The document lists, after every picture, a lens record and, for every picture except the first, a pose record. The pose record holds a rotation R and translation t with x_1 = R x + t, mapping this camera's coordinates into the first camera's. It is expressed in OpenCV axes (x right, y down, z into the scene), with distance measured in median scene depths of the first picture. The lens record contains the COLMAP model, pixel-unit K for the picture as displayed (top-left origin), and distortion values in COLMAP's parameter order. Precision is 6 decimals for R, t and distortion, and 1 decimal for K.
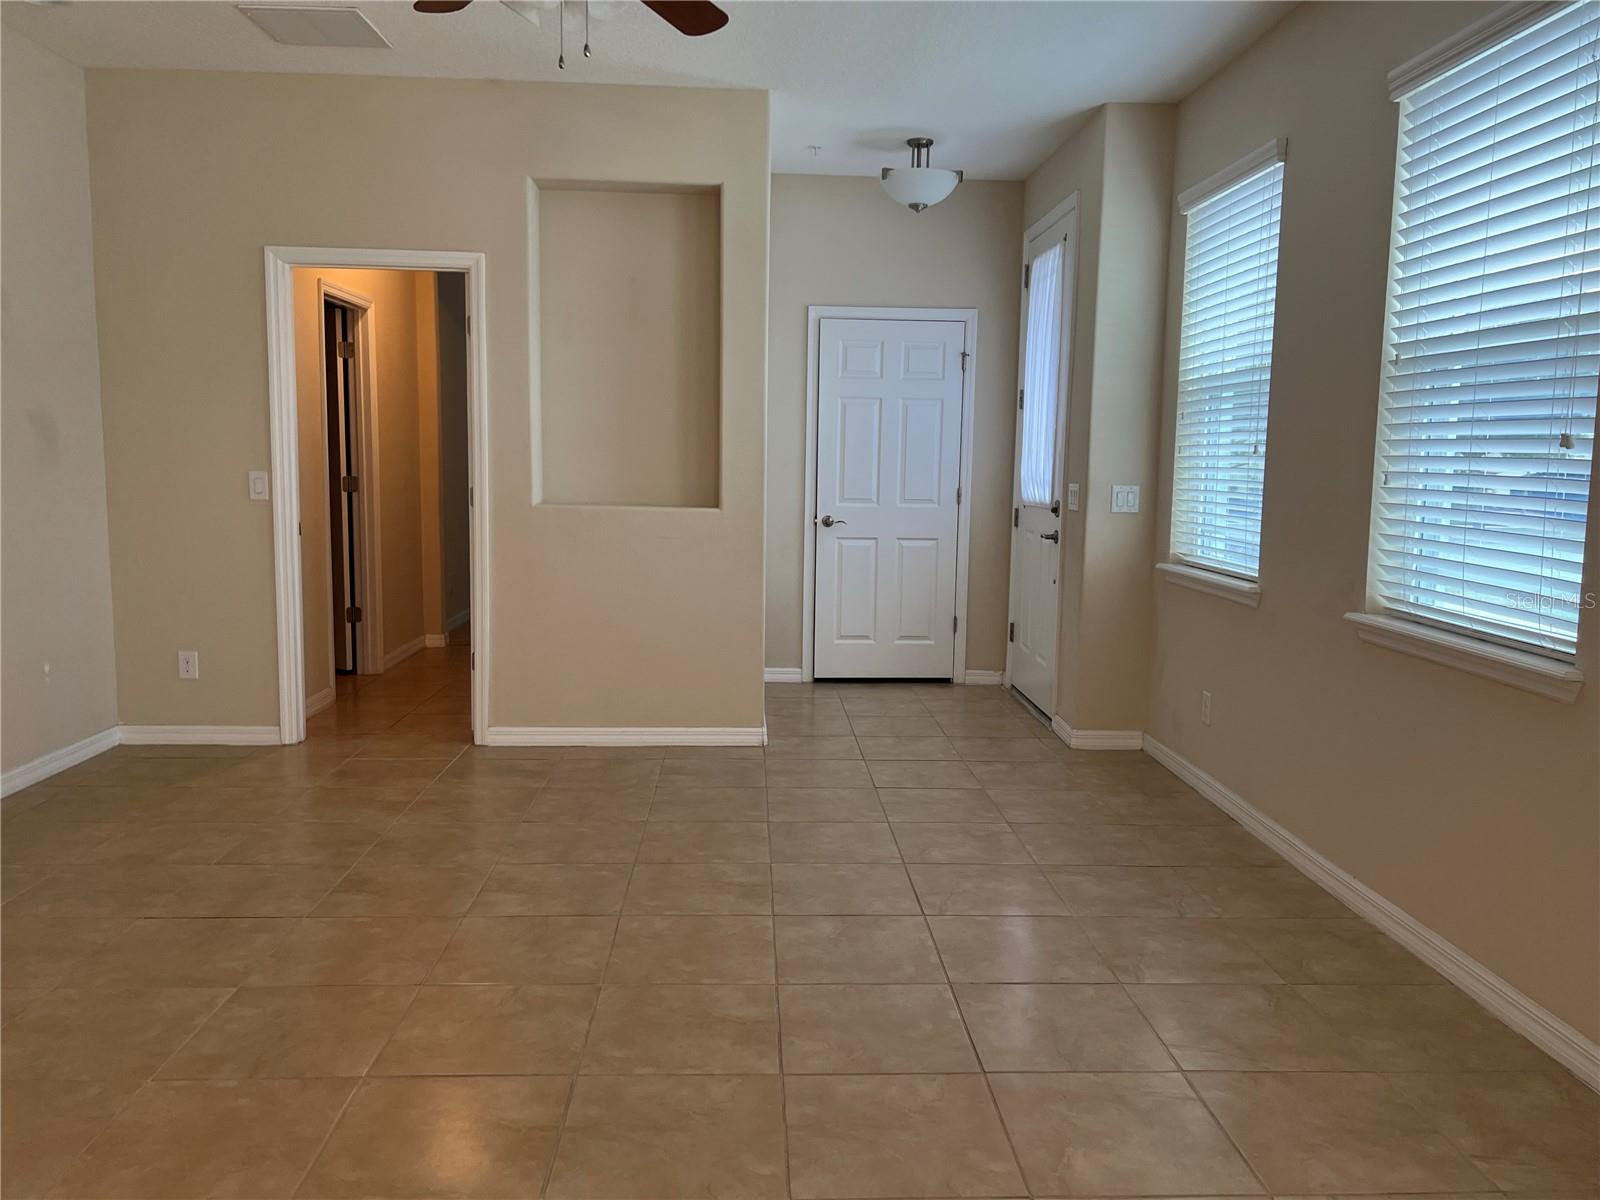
lens RADIAL K [[1206.7, 0, 847.3], [0, 1206.7, 577.1], [0, 0, 1]] dist [0.046892, -0.002399]
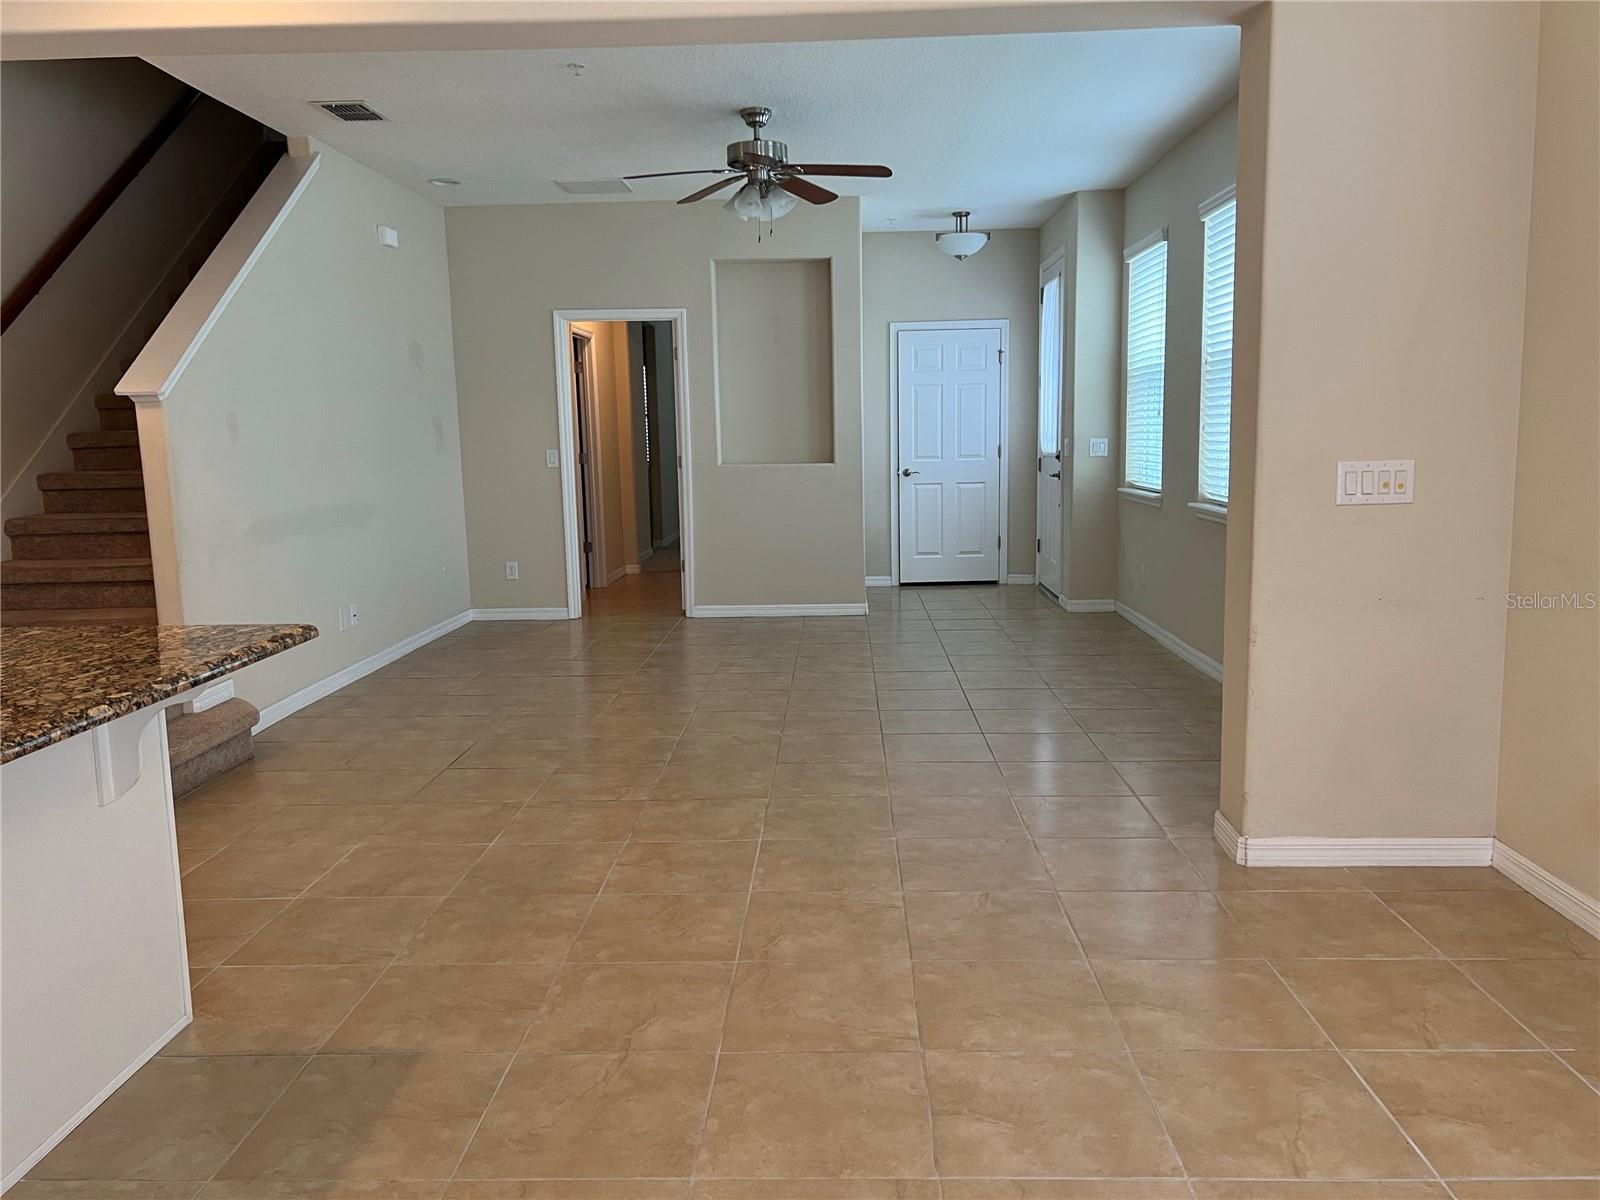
lens RADIAL K [[1203.6, 0, 812.6], [0, 1203.6, 589.7], [0, 0, 1]] dist [0.059248, -0.066543]
pose [[0.993576, -0.022970, -0.110815, 0.033302], [0.026572, 0.999162, 0.031135, 0.054779], [0.110007, -0.033879, 0.993353, -0.528902]]
